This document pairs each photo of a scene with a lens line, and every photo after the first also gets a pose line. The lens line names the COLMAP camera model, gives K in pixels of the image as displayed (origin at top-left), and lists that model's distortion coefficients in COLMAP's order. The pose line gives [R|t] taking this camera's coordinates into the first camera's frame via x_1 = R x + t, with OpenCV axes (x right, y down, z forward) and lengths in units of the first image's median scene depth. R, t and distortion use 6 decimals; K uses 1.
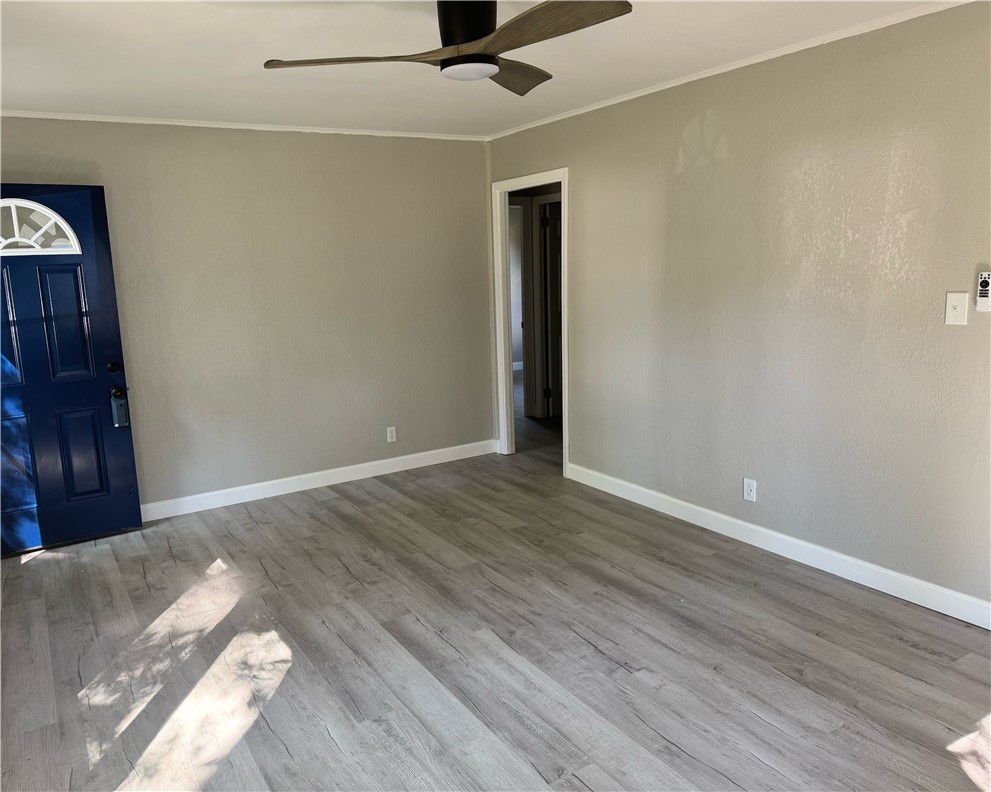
lens RADIAL K [[747.6, 0, 495.5], [0, 747.6, 396.0], [0, 0, 1]] dist [0.071992, -0.099847]
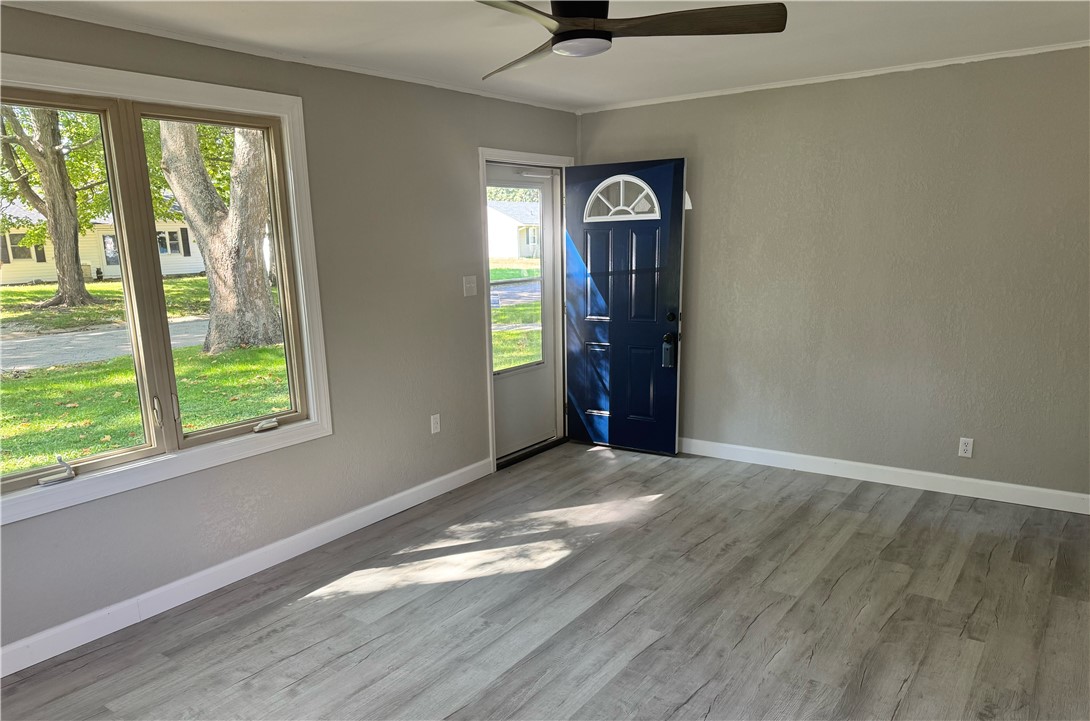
lens RADIAL K [[800.8, 0, 542.3], [0, 800.8, 407.1], [0, 0, 1]] dist [0.286142, -0.545534]
pose [[0.381914, 0.227366, -0.895794, 0.611155], [-0.157280, 0.971117, 0.179429, -0.100357], [0.910717, 0.072364, 0.406643, 0.324254]]
